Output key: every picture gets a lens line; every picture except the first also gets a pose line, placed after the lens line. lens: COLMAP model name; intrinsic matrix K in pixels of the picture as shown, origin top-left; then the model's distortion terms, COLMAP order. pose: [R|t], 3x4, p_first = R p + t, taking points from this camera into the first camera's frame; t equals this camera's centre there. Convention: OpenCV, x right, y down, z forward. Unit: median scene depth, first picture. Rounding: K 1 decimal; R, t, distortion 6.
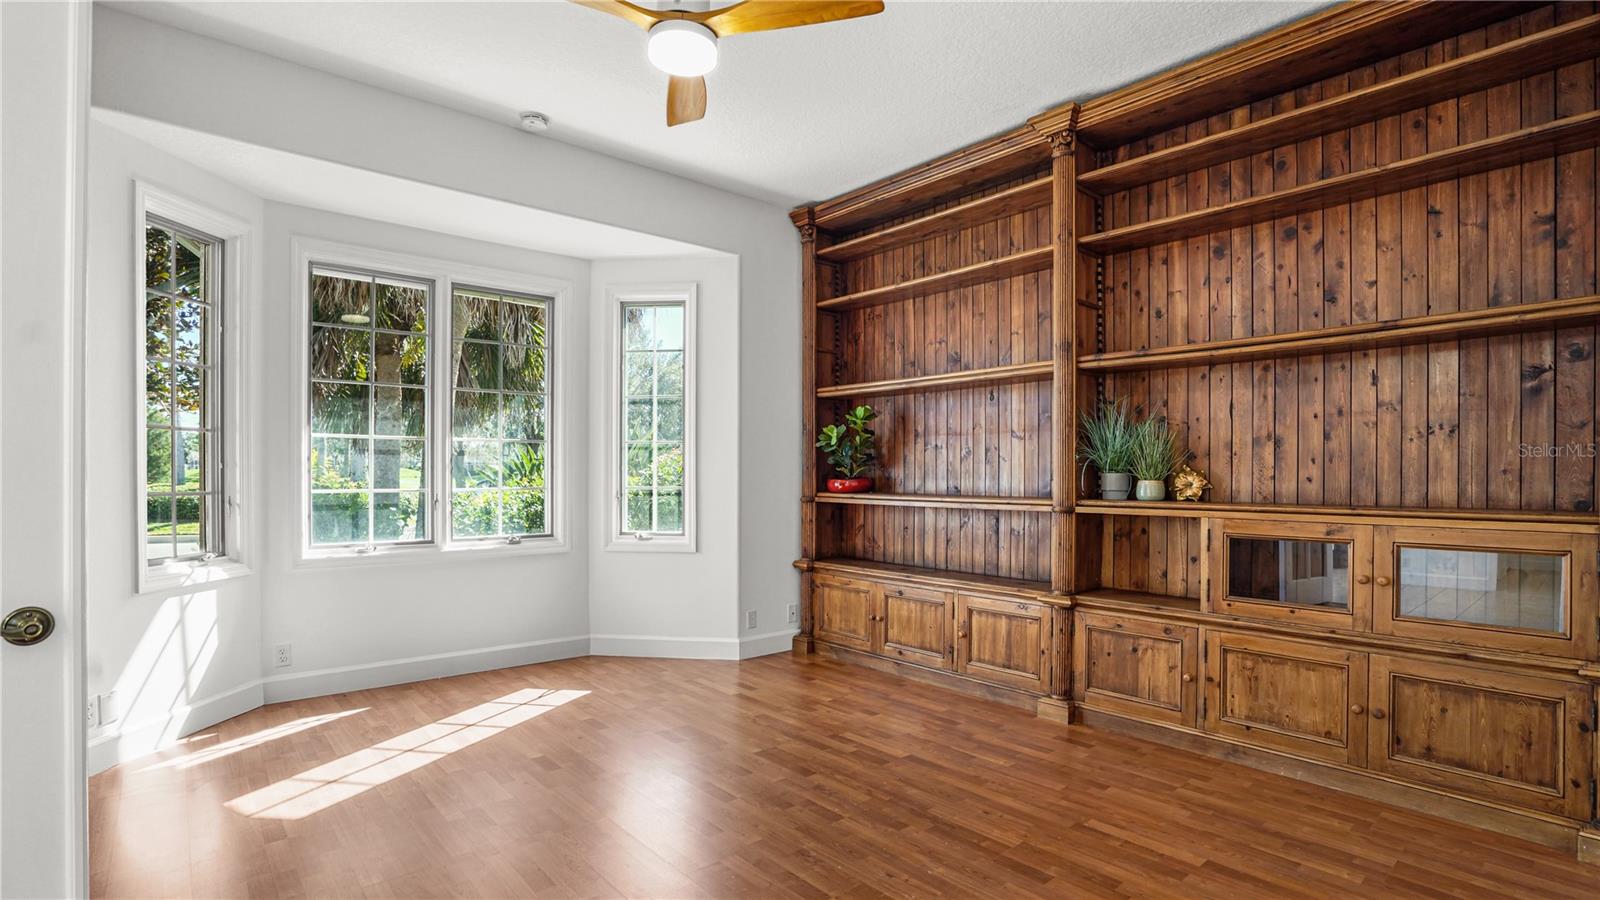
lens RADIAL K [[764.5, 0, 790.4], [0, 764.5, 466.2], [0, 0, 1]] dist [-0.018571, 0.000382]
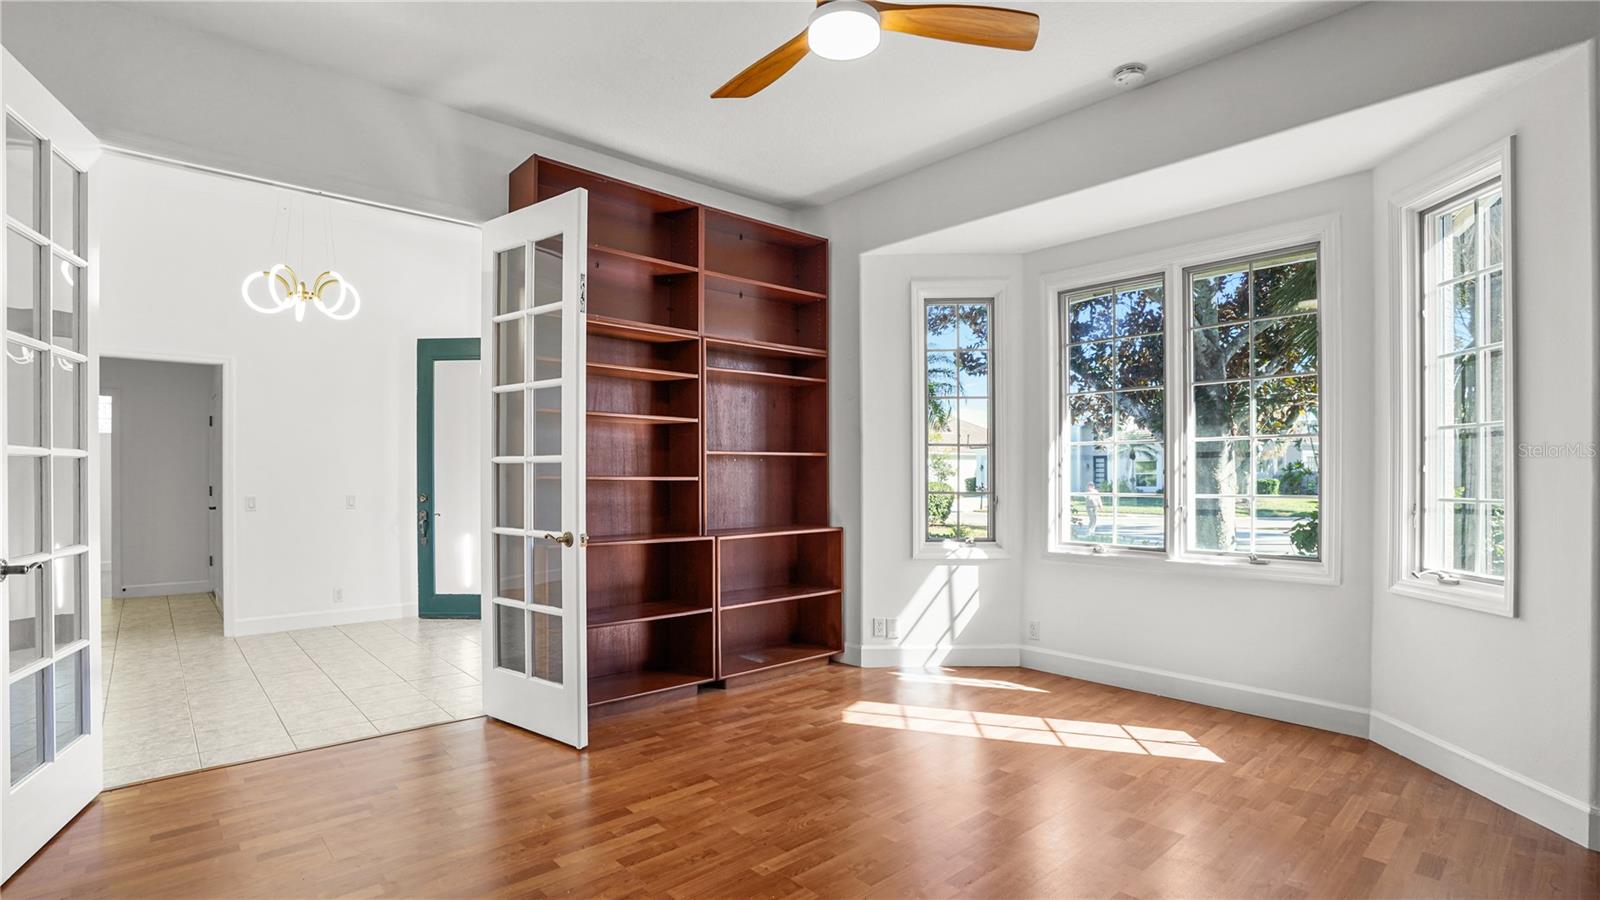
lens RADIAL K [[764.5, 0, 790.7], [0, 764.5, 465.1], [0, 0, 1]] dist [-0.018571, 0.000382]
pose [[0.019929, -0.019167, -0.999618, 0.526955], [0.010264, 0.999767, -0.018965, 0.008124], [0.999749, -0.009882, 0.020121, 0.590372]]
